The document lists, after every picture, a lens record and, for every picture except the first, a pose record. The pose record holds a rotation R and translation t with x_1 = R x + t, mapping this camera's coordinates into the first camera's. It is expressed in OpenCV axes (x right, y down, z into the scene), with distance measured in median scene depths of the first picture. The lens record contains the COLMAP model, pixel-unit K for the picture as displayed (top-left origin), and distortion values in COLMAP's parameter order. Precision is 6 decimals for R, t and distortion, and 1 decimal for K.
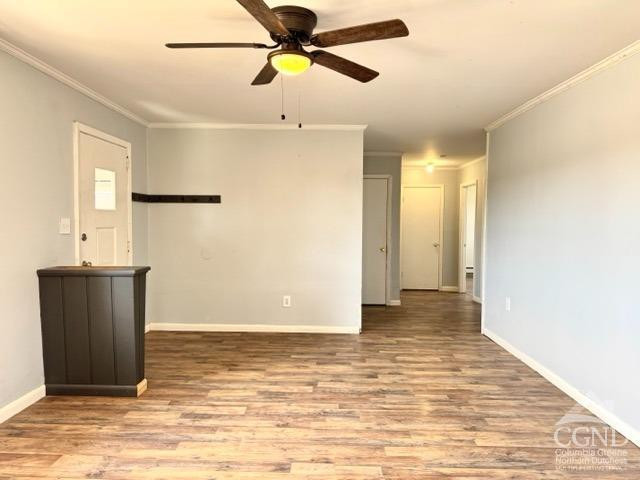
lens RADIAL K [[457.9, 0, 320.0], [0, 457.9, 240.0], [0, 0, 1]] dist [0.061855, -0.078893]
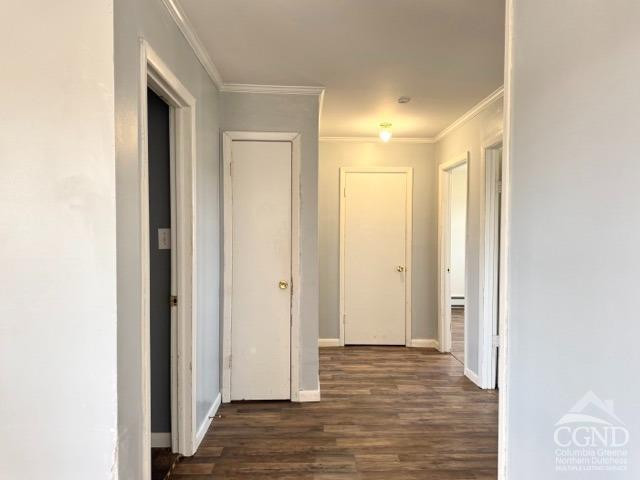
lens RADIAL K [[457.9, 0, 320.0], [0, 457.9, 240.0], [0, 0, 1]] dist [0.061855, -0.078893]
pose [[0.999507, -0.002802, 0.031287, 0.135863], [0.003513, 0.999737, -0.022683, -0.014725], [-0.031215, 0.022782, 0.999253, 0.427425]]
